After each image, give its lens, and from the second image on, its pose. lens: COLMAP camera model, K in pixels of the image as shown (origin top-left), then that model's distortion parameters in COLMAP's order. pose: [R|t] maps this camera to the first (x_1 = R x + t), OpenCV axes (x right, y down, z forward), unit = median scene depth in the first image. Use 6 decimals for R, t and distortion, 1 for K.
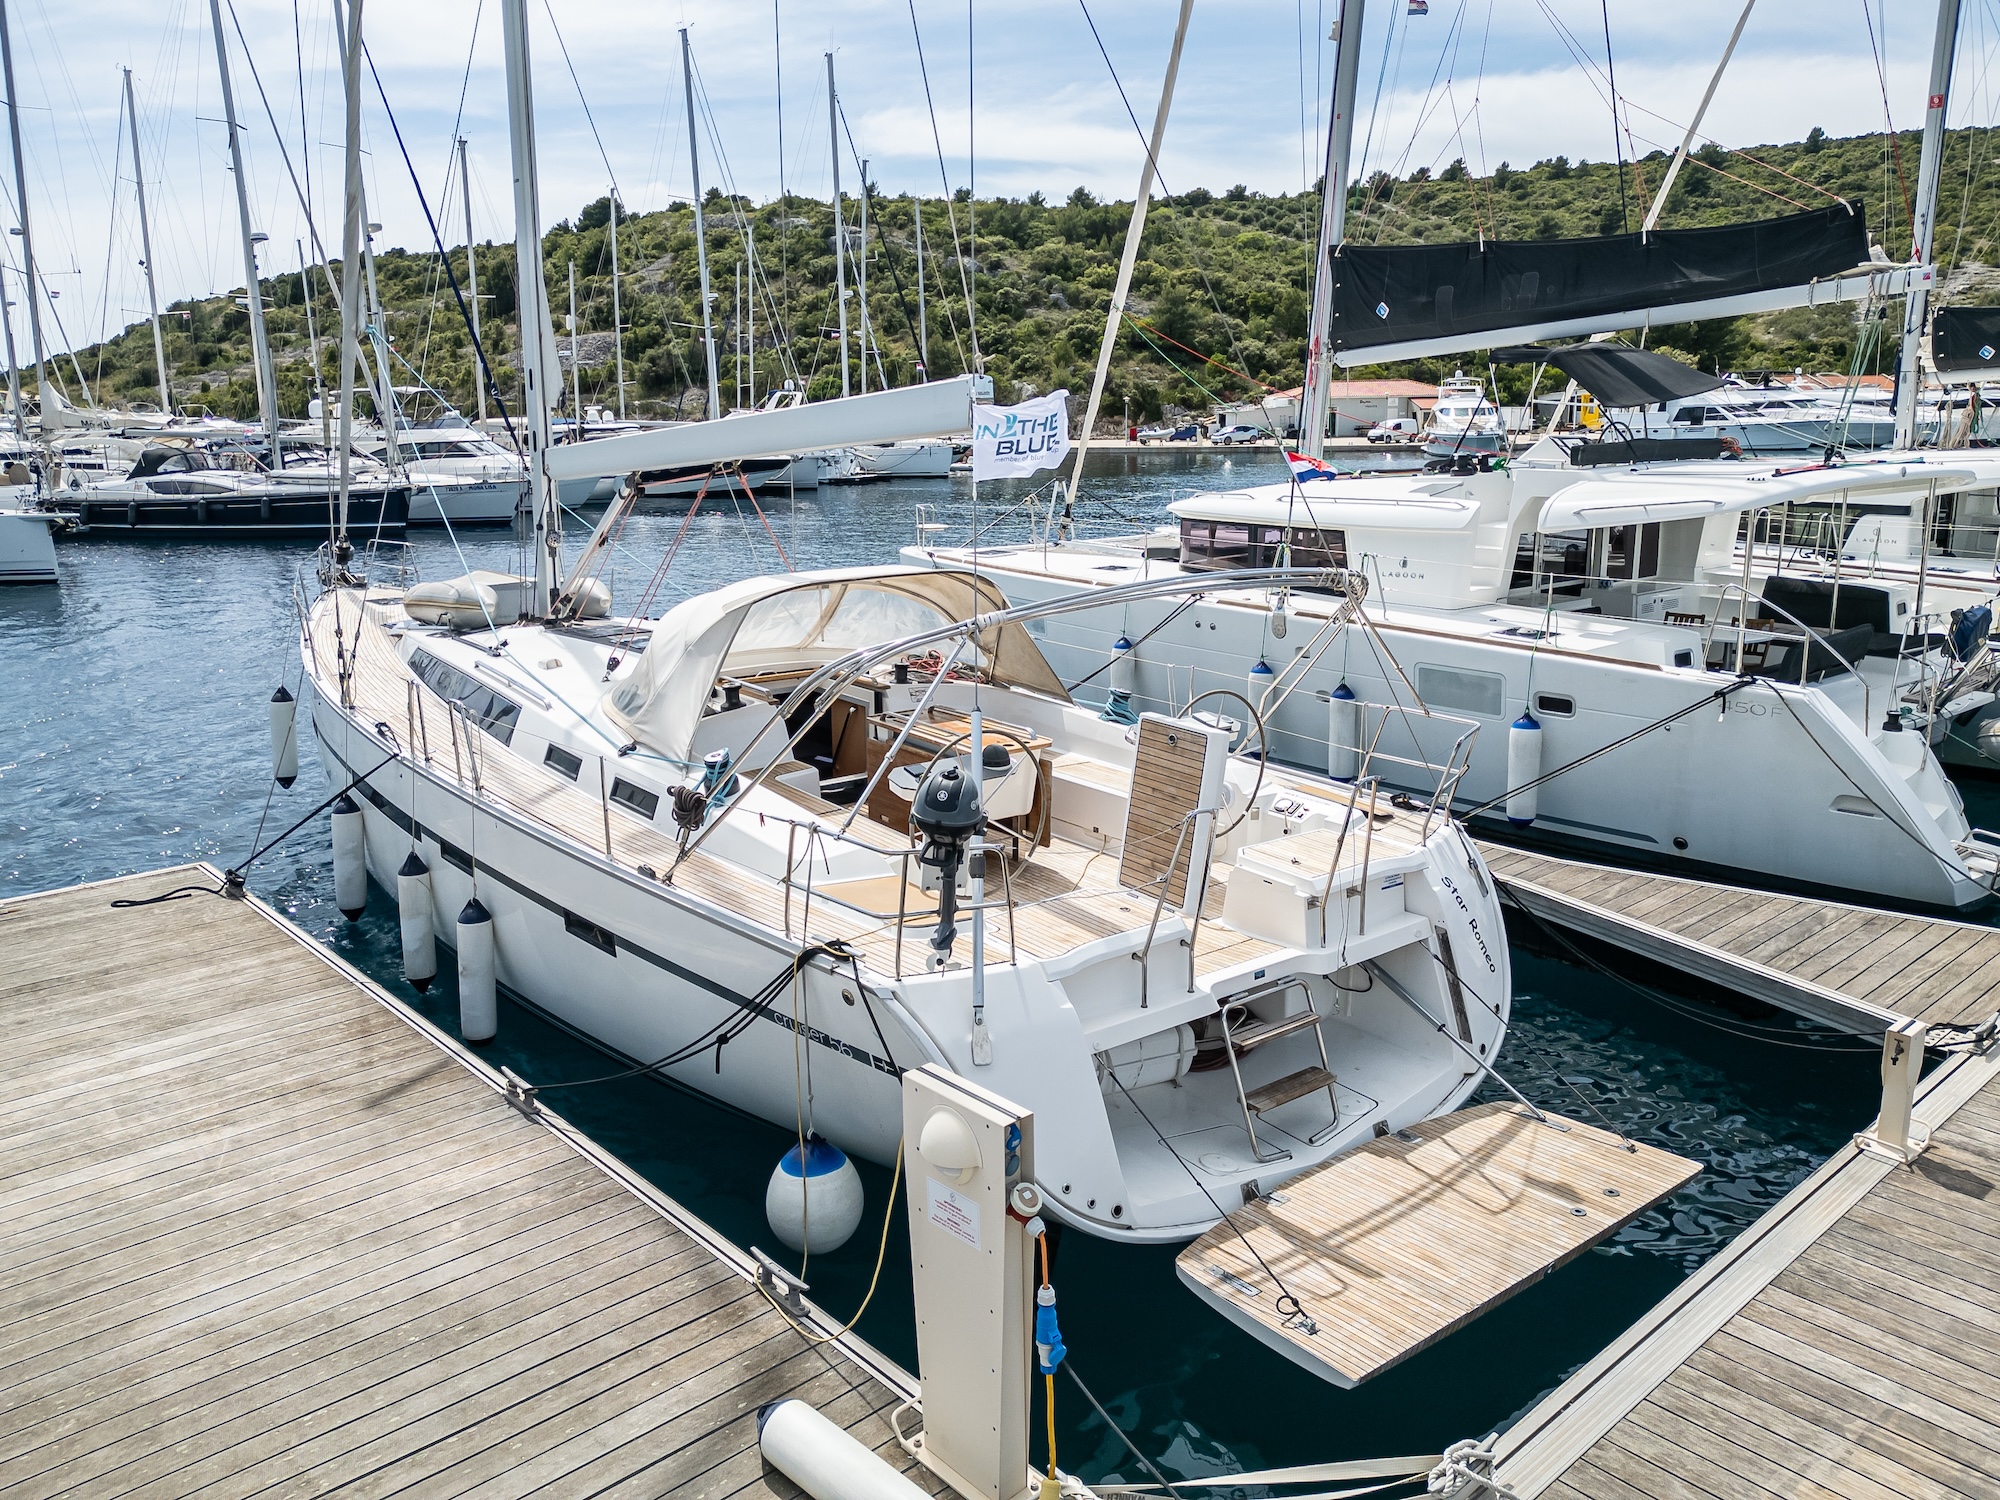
lens RADIAL K [[1514.1, 0, 963.1], [0, 1514.1, 673.3], [0, 0, 1]] dist [0.067205, -0.054629]
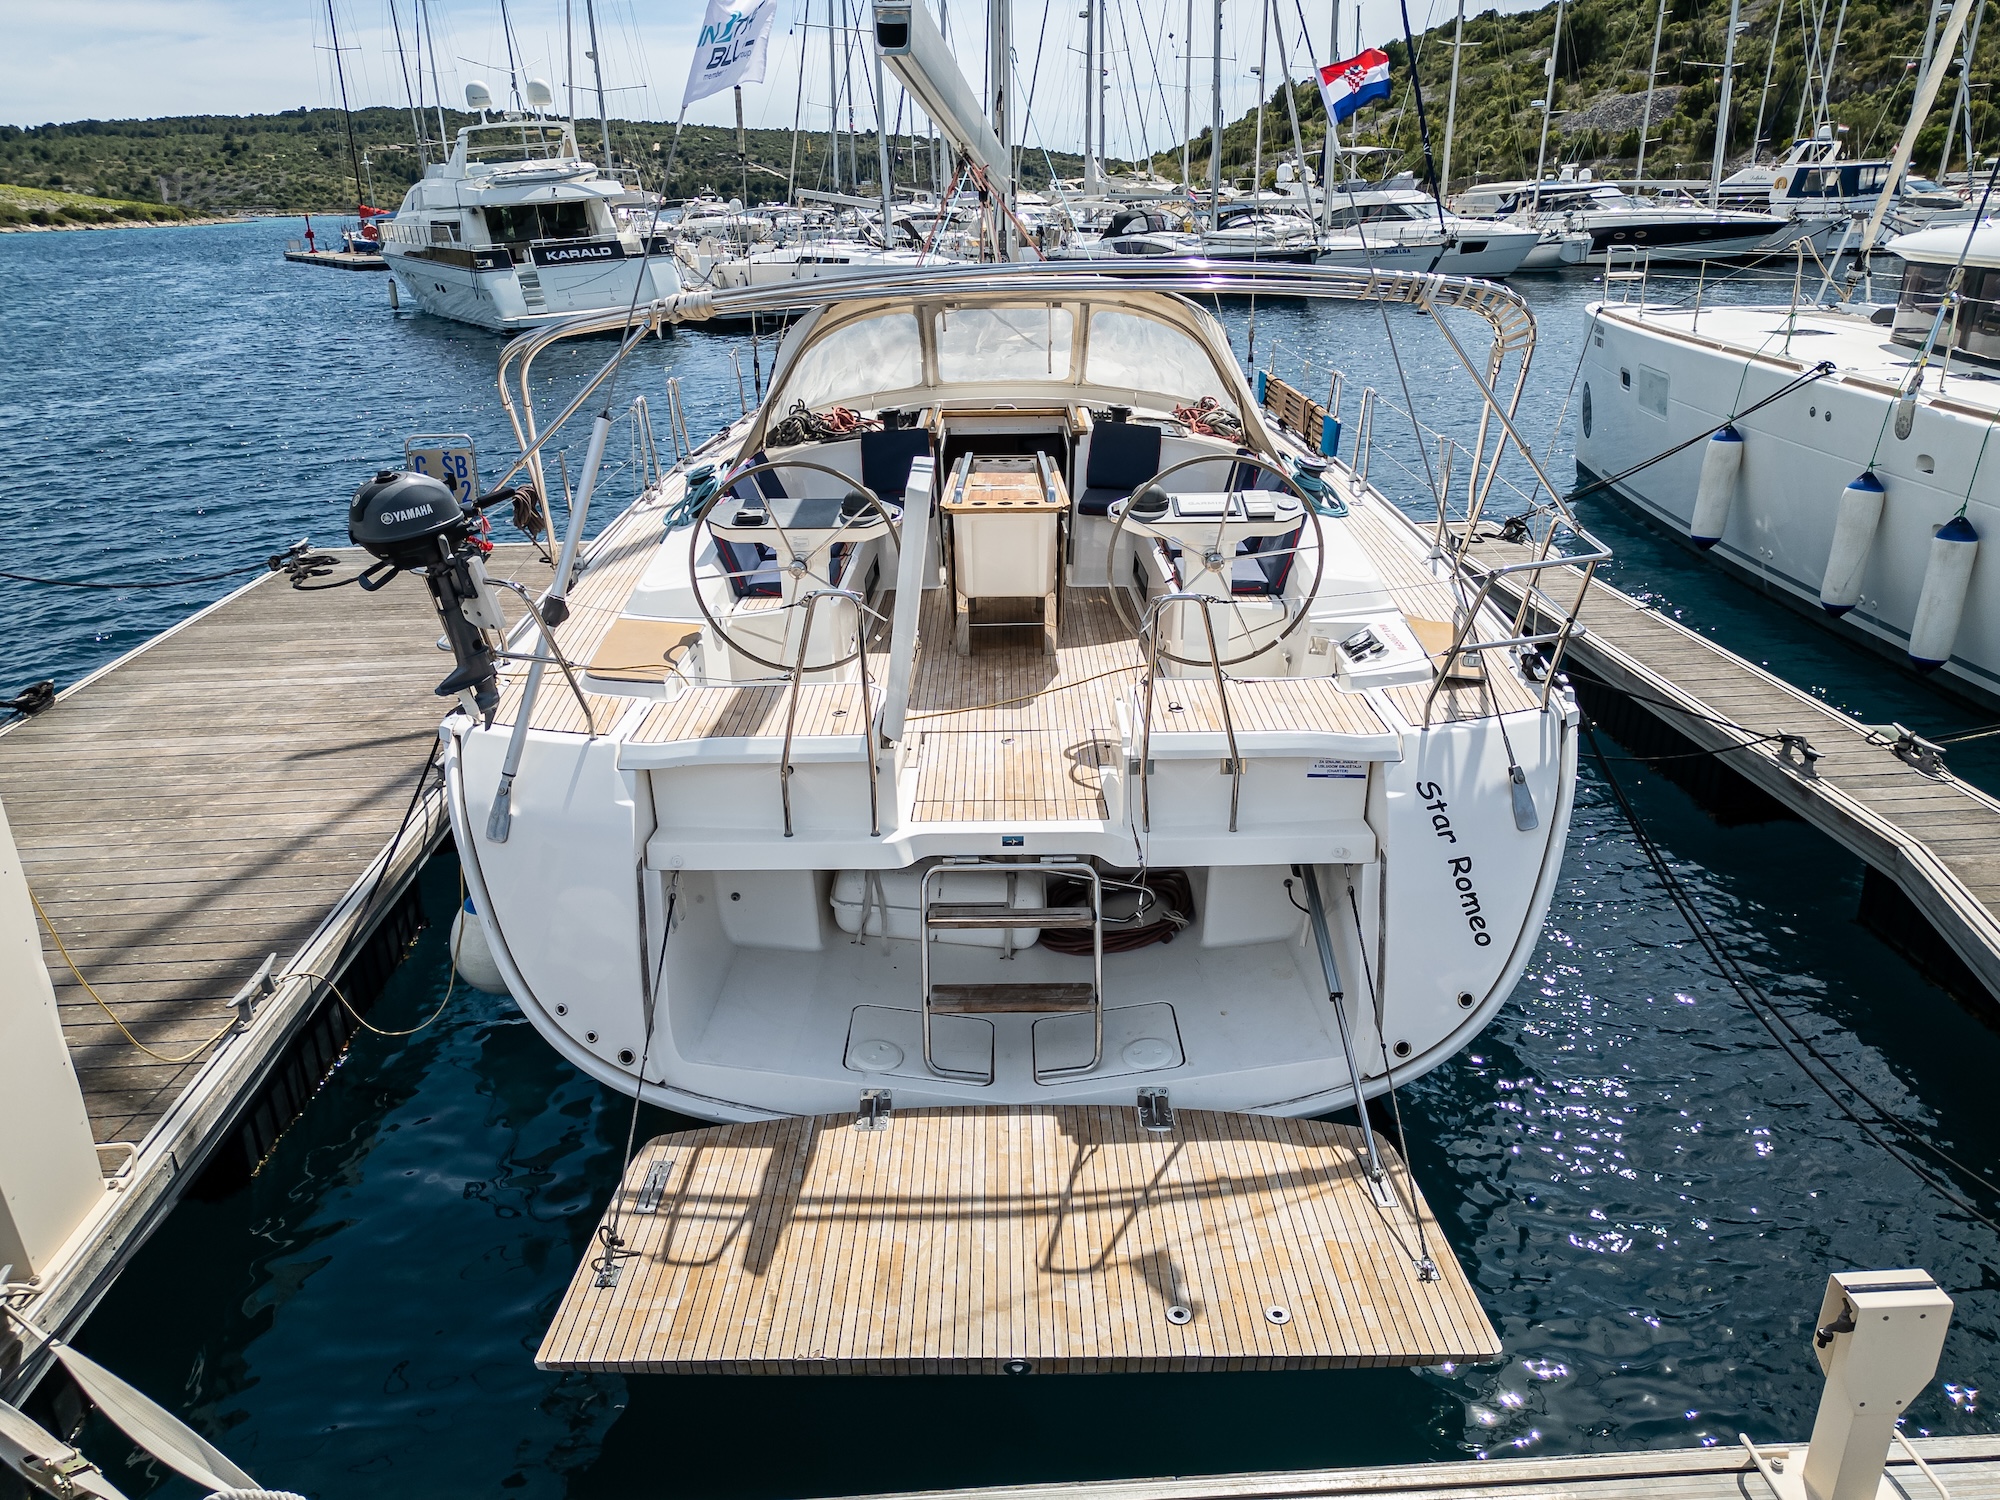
lens RADIAL K [[1415.8, 0, 963.4], [0, 1415.8, 714.1], [0, 0, 1]] dist [0.052171, -0.048041]
pose [[0.779368, 0.207046, -0.591369, 0.506012], [-0.095326, 0.972020, 0.214687, -0.003770], [0.619272, -0.110948, 0.777298, 0.421786]]
